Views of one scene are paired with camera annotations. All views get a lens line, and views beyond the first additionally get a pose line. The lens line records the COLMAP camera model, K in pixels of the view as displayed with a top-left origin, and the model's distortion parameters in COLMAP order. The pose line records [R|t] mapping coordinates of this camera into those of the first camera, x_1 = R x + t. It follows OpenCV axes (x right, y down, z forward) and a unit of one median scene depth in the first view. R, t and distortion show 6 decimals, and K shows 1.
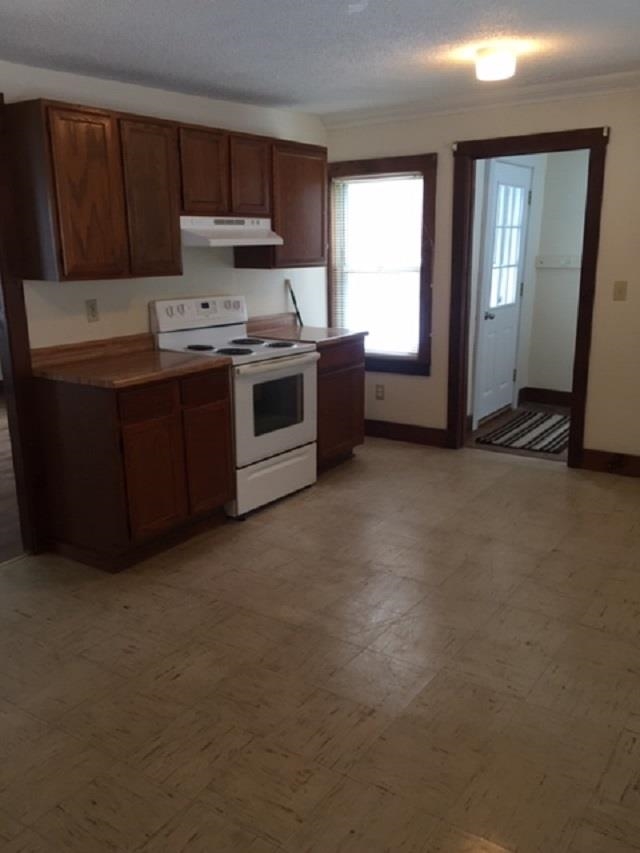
lens RADIAL K [[728.0, 0, 320.0], [0, 728.0, 426.5], [0, 0, 1]] dist [0.007911, 0.006135]
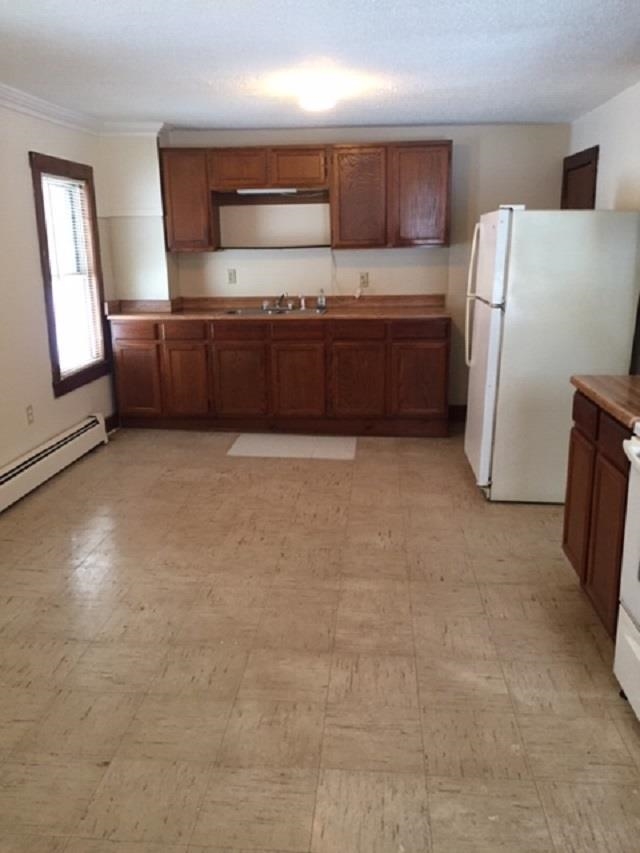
lens RADIAL K [[728.0, 0, 320.0], [0, 728.0, 426.5], [0, 0, 1]] dist [0.007911, 0.006135]
pose [[-0.863936, 0.155975, -0.478838, 0.454239], [-0.092503, 0.885501, 0.455337, -0.396718], [0.495033, 0.437676, -0.750588, 1.554453]]
